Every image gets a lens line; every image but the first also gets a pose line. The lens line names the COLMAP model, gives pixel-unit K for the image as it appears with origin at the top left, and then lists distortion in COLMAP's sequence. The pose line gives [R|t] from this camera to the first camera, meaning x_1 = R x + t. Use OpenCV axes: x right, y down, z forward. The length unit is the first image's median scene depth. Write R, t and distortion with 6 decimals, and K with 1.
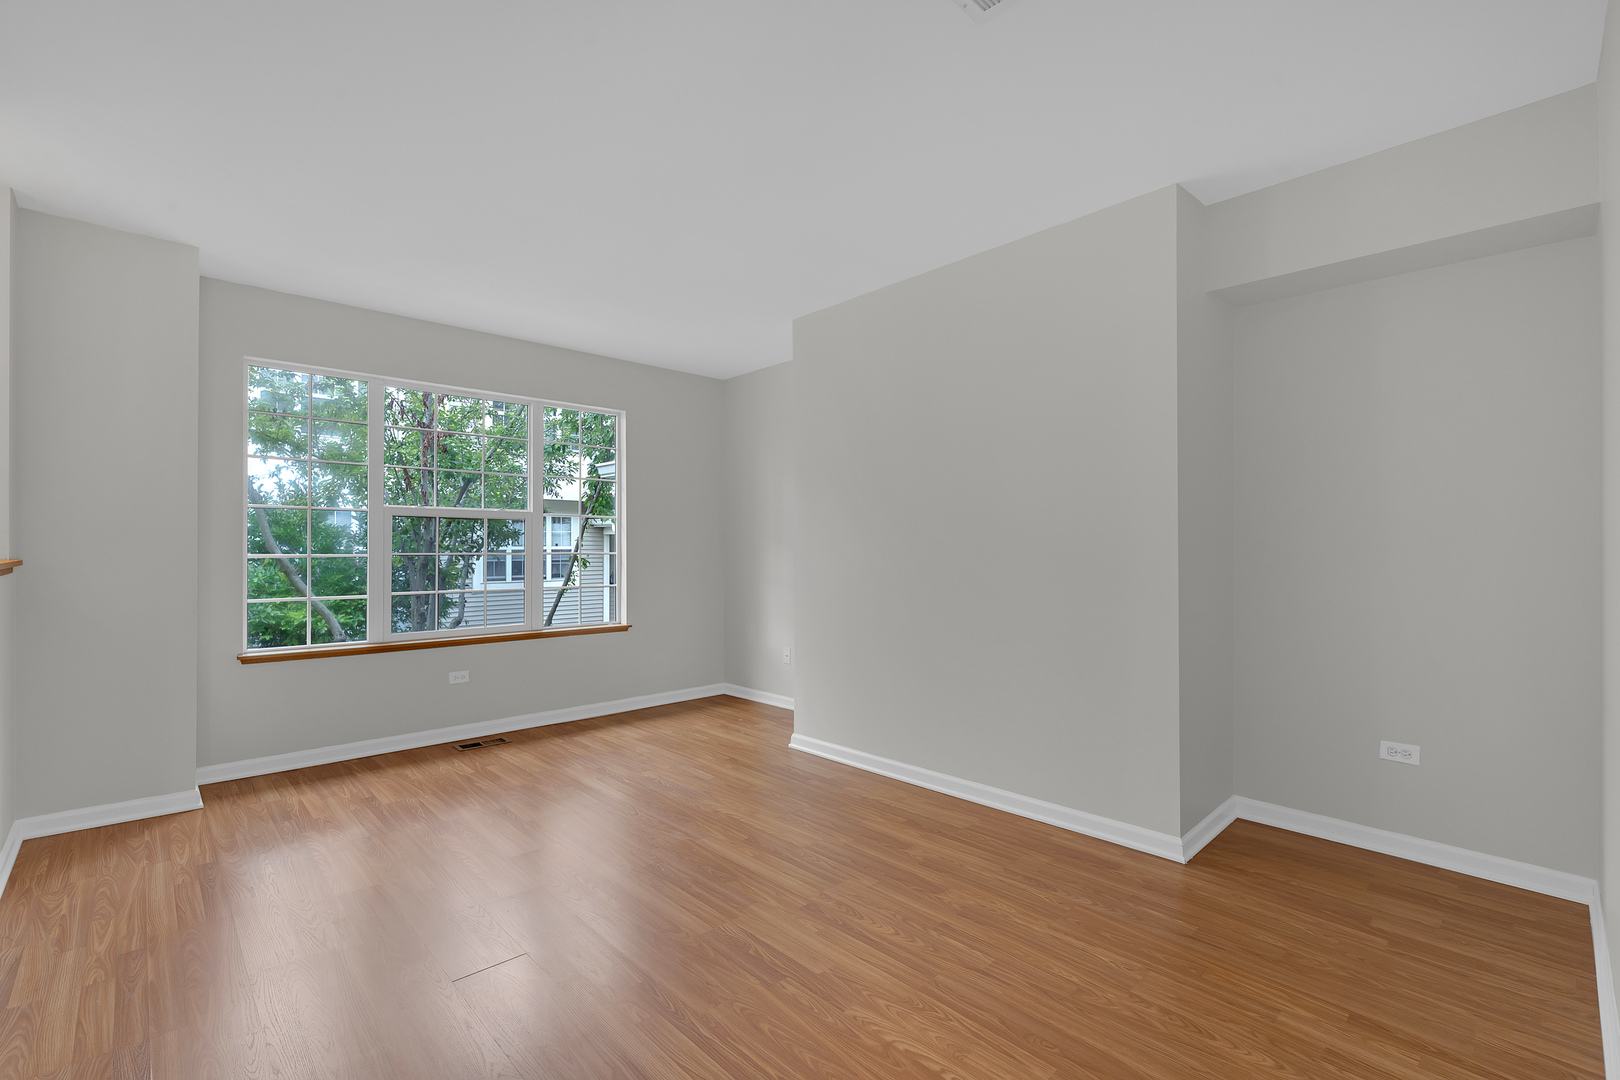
lens RADIAL K [[732.7, 0, 804.3], [0, 732.7, 561.0], [0, 0, 1]] dist [-0.002339, -0.000582]
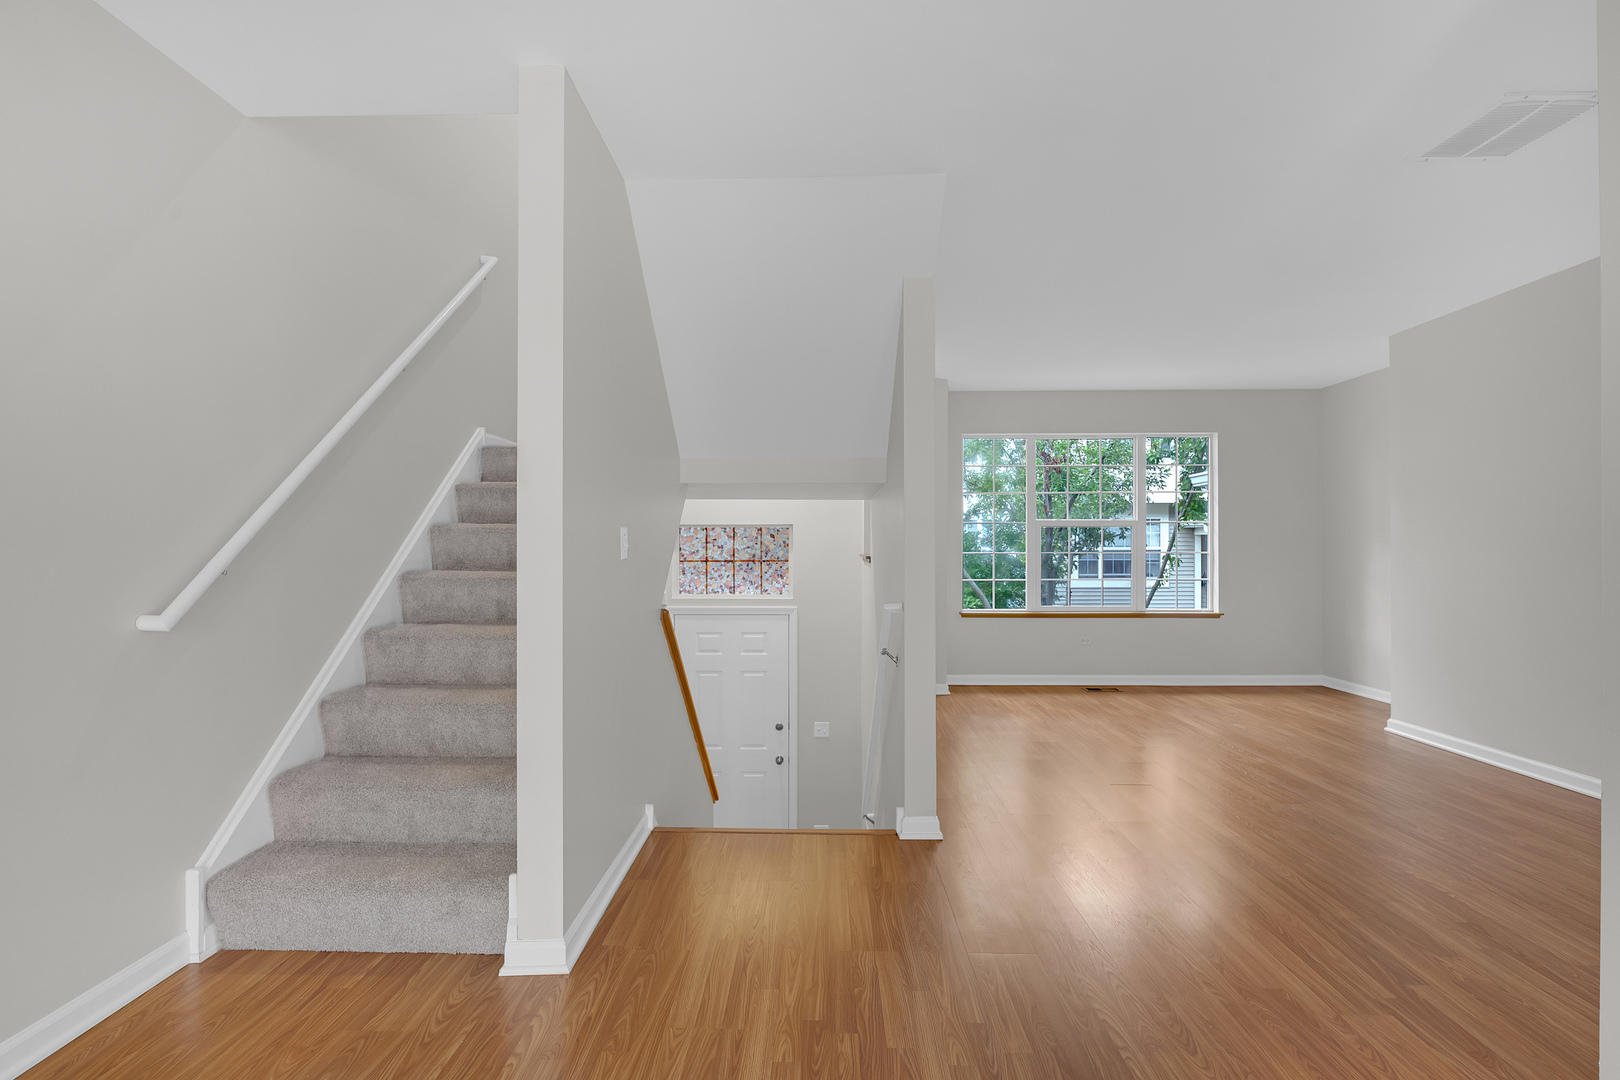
lens RADIAL K [[716.4, 0, 810.0], [0, 716.4, 540.0], [0, 0, 1]] dist [-0.001354, -0.000197]
pose [[0.725858, -0.008847, -0.687788, 0.074875], [-0.011097, 0.999637, -0.024570, 0.005191], [0.687755, 0.025467, 0.725496, -0.295947]]
